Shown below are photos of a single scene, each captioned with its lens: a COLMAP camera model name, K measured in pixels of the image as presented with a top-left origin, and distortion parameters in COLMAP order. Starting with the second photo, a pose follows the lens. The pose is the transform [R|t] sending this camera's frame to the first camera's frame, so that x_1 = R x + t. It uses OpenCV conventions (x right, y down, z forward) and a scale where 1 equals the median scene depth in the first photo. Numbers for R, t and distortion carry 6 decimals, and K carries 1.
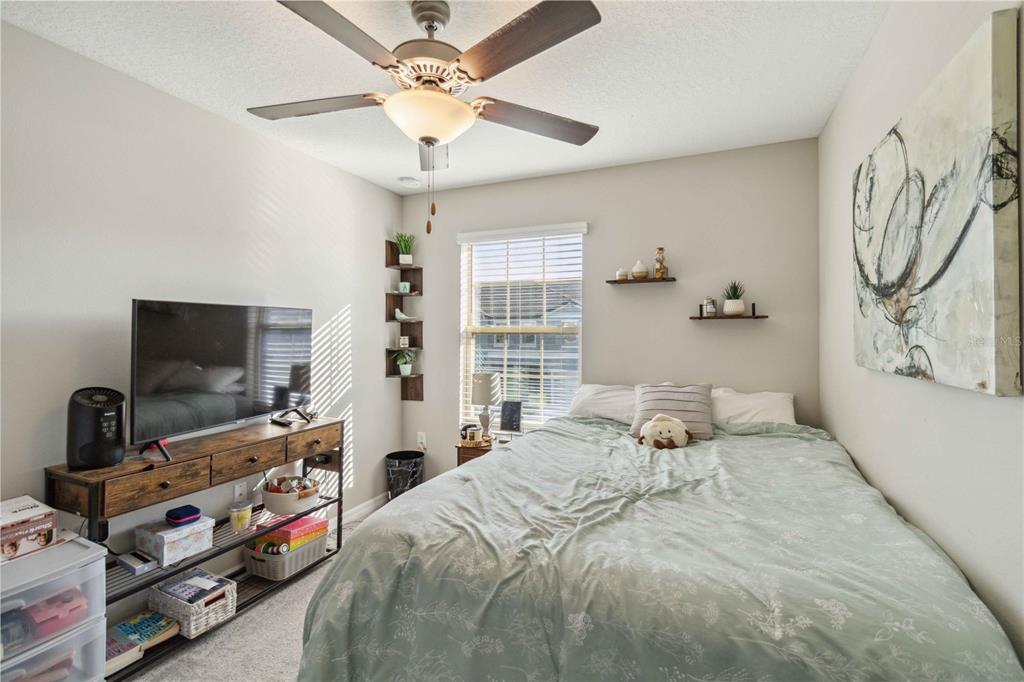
lens RADIAL K [[475.1, 0, 511.3], [0, 475.1, 329.4], [0, 0, 1]] dist [0.002365, -0.000054]
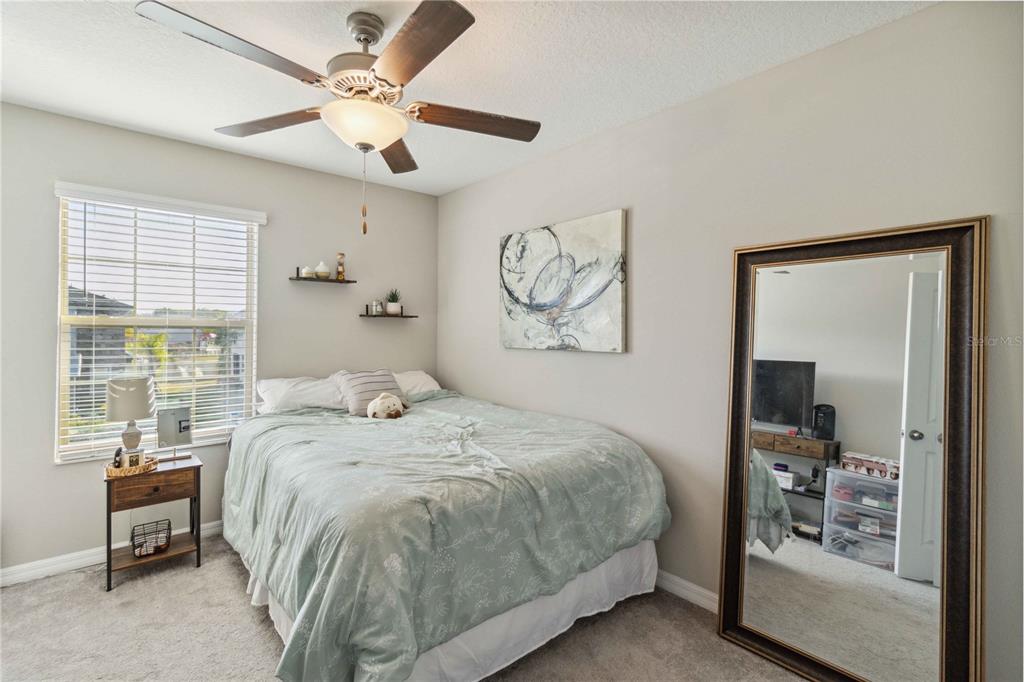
lens RADIAL K [[475.1, 0, 511.3], [0, 475.1, 329.4], [0, 0, 1]] dist [0.002365, -0.000054]
pose [[0.436143, 0.004759, 0.899865, -0.882598], [-0.013446, 0.999909, 0.001229, 0.007547], [-0.899777, -0.012636, 0.436167, 0.210845]]
